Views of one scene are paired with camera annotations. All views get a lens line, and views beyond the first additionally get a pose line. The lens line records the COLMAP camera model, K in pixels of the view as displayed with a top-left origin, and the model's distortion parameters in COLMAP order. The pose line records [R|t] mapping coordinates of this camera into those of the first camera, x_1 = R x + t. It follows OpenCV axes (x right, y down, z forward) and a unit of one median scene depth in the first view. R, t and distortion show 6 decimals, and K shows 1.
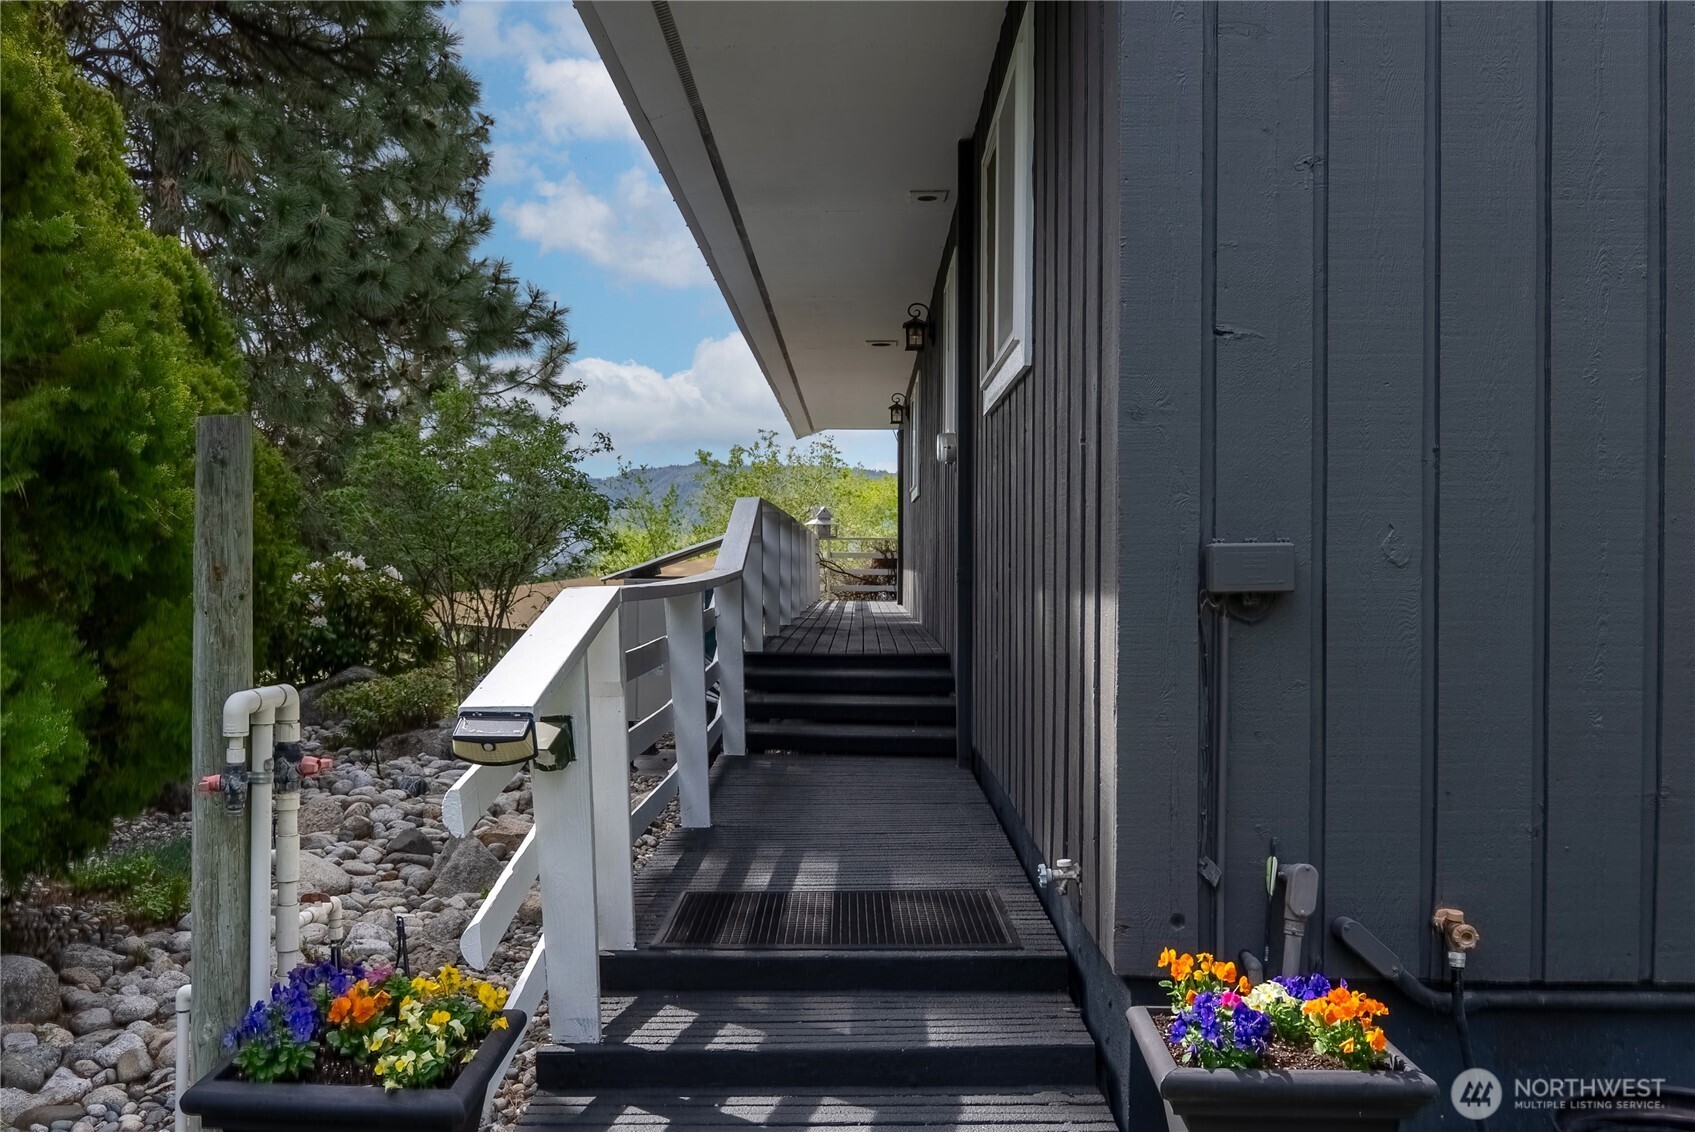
lens RADIAL K [[1362.8, 0, 845.5], [0, 1362.8, 568.5], [0, 0, 1]] dist [0.001825, -0.000229]
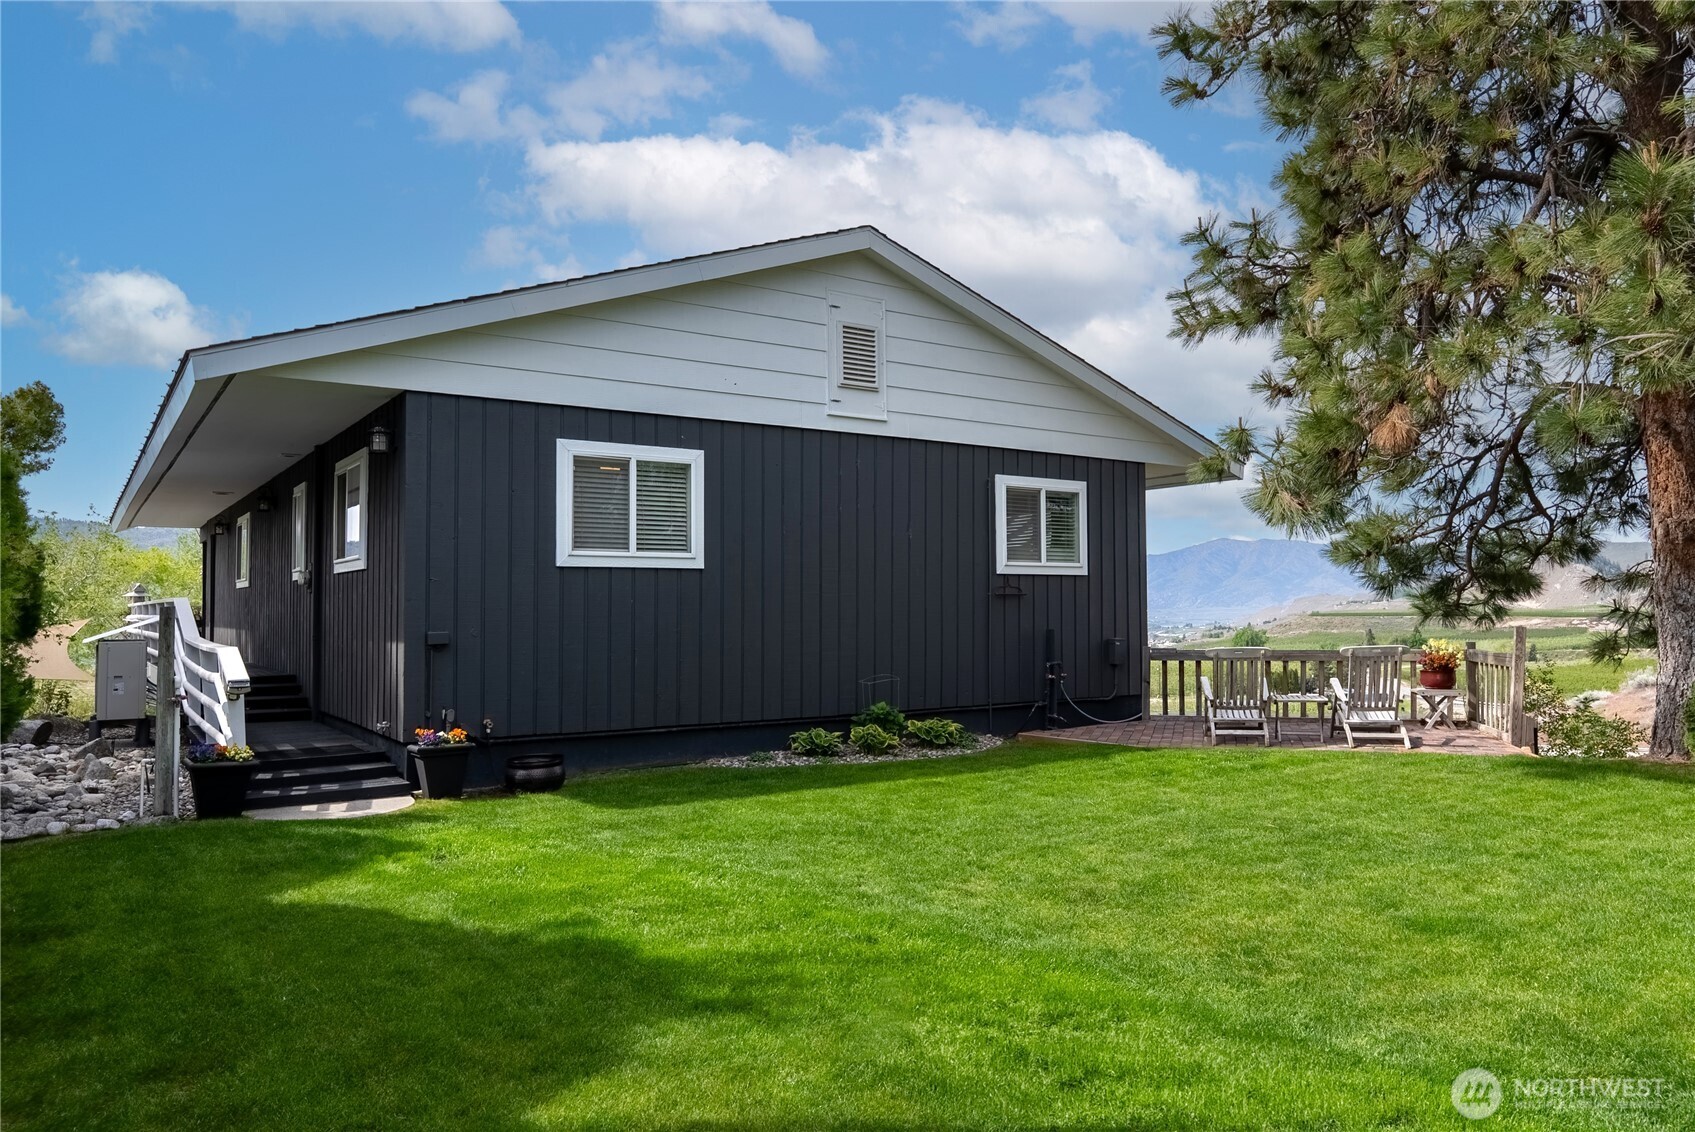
lens RADIAL K [[1153.7, 0, 841.9], [0, 1153.7, 575.8], [0, 0, 1]] dist [-0.009083, 0.000401]
pose [[0.819114, 0.010990, 0.573525, -0.678987], [0.009080, 0.999443, -0.032119, -0.063502], [-0.573559, 0.031517, 0.818558, -2.471142]]
